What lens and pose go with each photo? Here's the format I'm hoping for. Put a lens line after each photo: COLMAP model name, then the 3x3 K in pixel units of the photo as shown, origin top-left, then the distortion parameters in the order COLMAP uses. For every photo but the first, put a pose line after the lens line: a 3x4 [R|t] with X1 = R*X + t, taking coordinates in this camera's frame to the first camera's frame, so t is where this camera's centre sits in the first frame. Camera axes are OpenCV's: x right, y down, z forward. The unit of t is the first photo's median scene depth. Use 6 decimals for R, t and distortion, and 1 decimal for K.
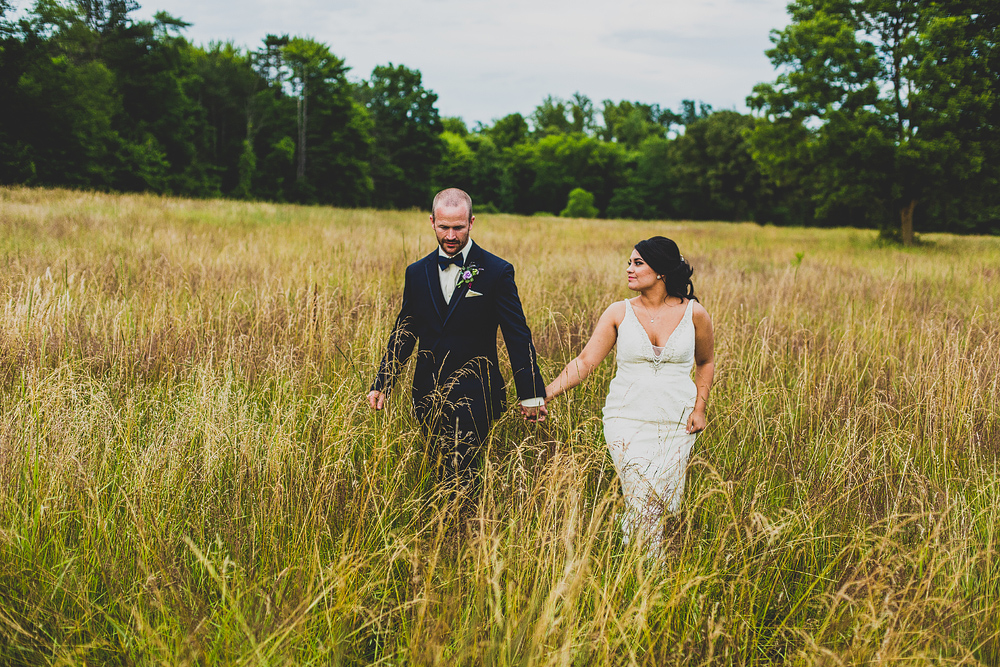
lens RADIAL K [[1421.8, 0, 502.6], [0, 1421.8, 314.6], [0, 0, 1]] dist [0.002053, -0.009716]
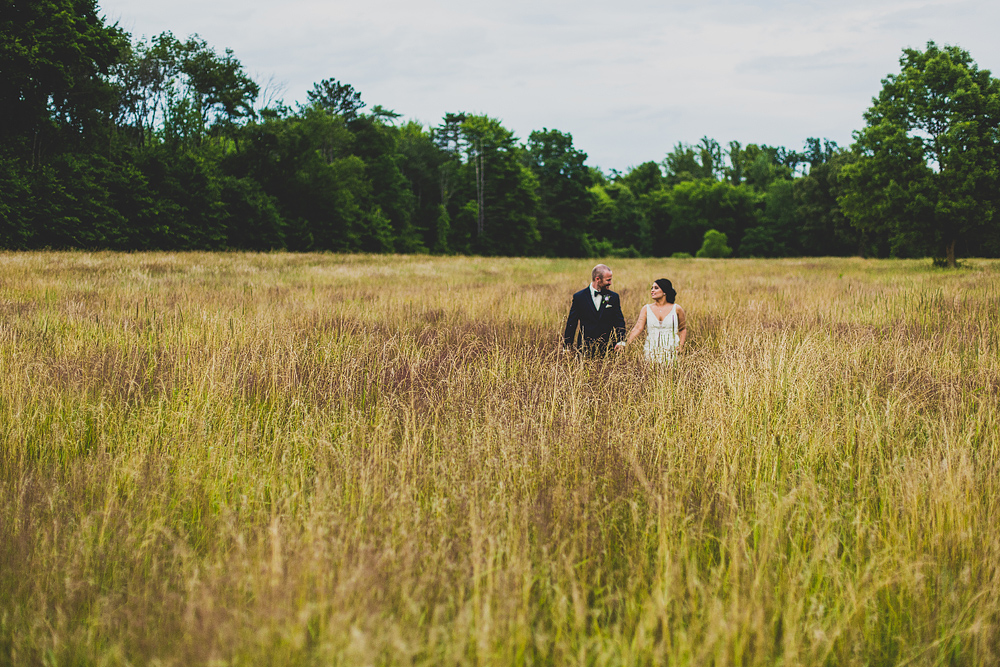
lens RADIAL K [[1421.8, 0, 502.6], [0, 1421.8, 314.6], [0, 0, 1]] dist [0.002053, -0.009716]
pose [[0.995238, -0.034703, -0.091083, -0.017581], [0.031945, 0.998991, -0.031567, 0.010685], [0.092087, 0.028507, 0.995343, -0.183041]]
